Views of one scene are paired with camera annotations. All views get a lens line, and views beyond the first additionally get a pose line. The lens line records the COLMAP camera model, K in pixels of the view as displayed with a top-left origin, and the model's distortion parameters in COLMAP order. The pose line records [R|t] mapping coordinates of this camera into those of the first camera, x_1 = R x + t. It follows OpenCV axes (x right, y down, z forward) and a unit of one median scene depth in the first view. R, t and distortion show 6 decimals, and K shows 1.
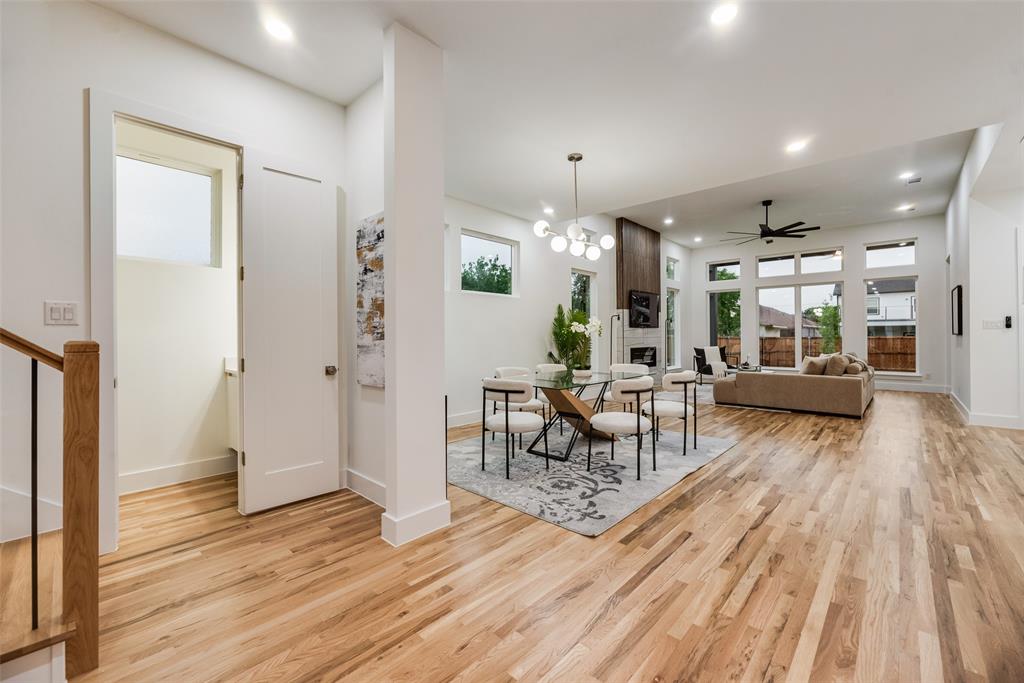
lens RADIAL K [[414.7, 0, 514.6], [0, 414.7, 333.9], [0, 0, 1]] dist [-0.001882, -0.000187]
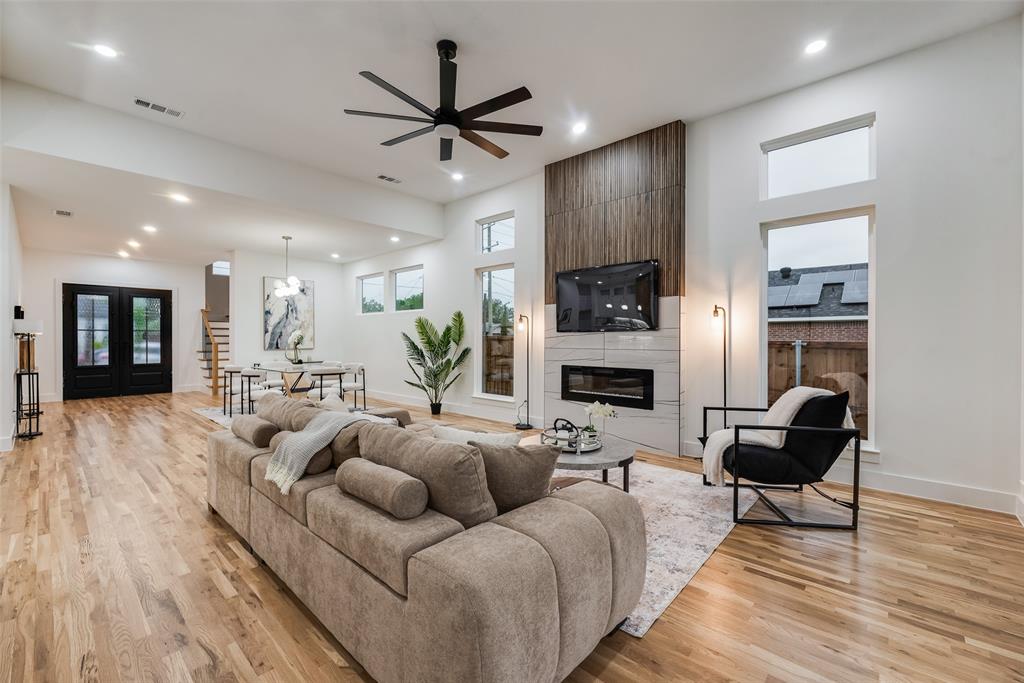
lens RADIAL K [[428.8, 0, 515.1], [0, 428.8, 339.7], [0, 0, 1]] dist [-0.000013, -0.000151]
pose [[0.013367, 0.006526, -0.999889, 2.339701], [0.002322, 0.999976, 0.006558, -0.021419], [0.999908, -0.002410, 0.013351, 2.331044]]
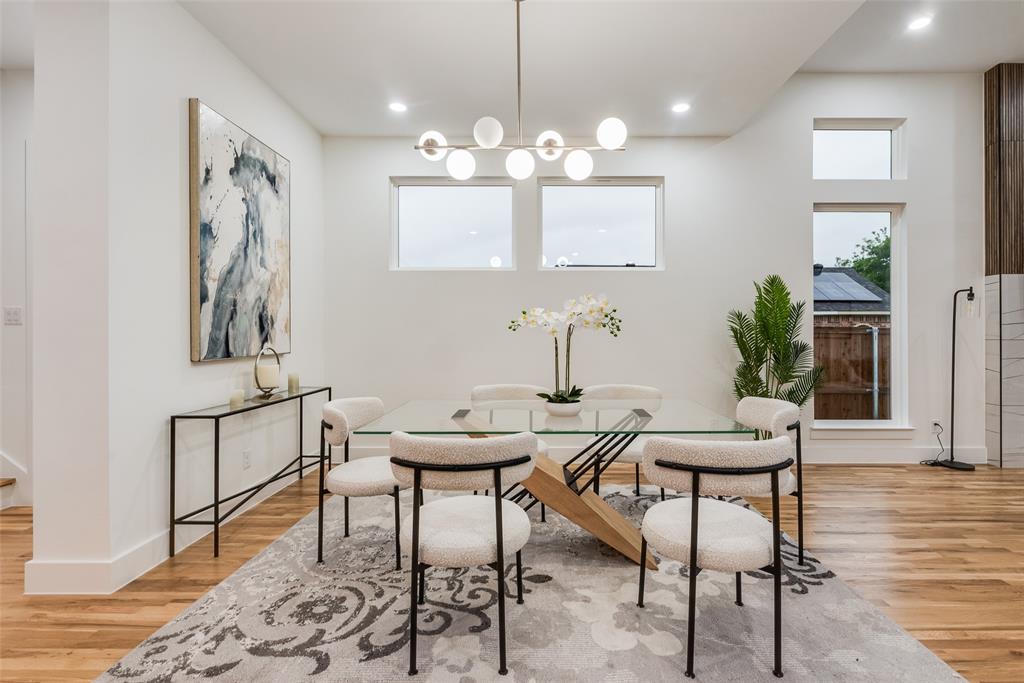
lens RADIAL K [[475.5, 0, 538.8], [0, 475.5, 335.2], [0, 0, 1]] dist [-0.002802, 0.000104]
pose [[0.683142, 0.004700, -0.730270, 0.727686], [0.000279, 0.999978, 0.006697, 0.002160], [0.730285, -0.004779, 0.683126, 0.748323]]
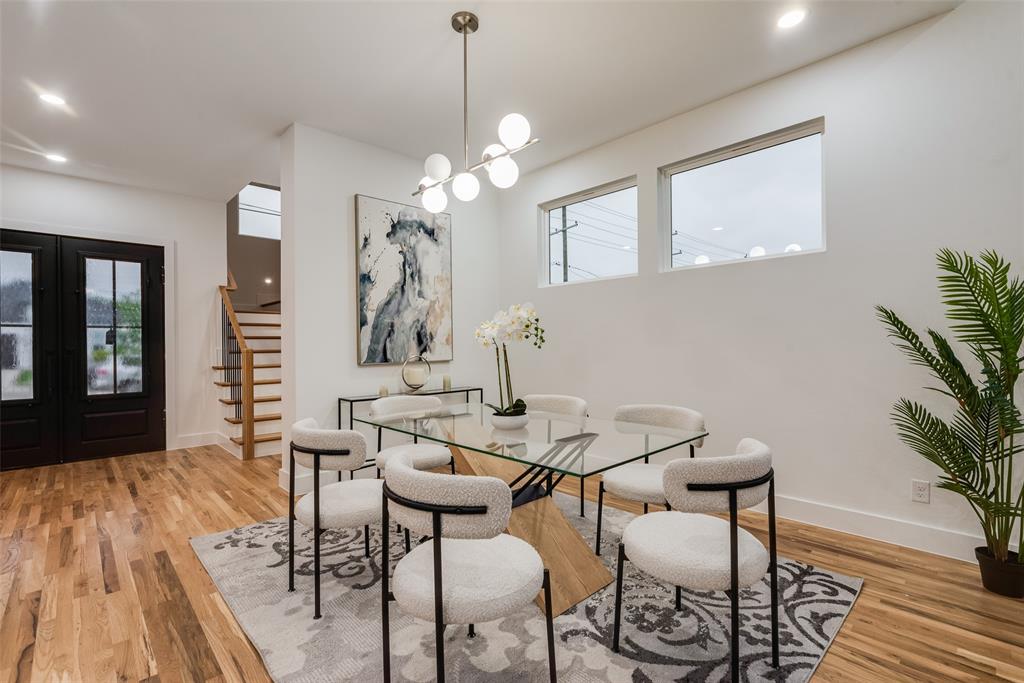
lens RADIAL K [[465.2, 0, 513.0], [0, 465.2, 344.6], [0, 0, 1]] dist [-0.000746, -0.000003]
pose [[-0.061703, 0.004015, -0.998086, 0.926741], [0.012791, 0.999913, 0.003231, 0.001087], [0.998013, -0.012567, -0.061749, 1.336991]]
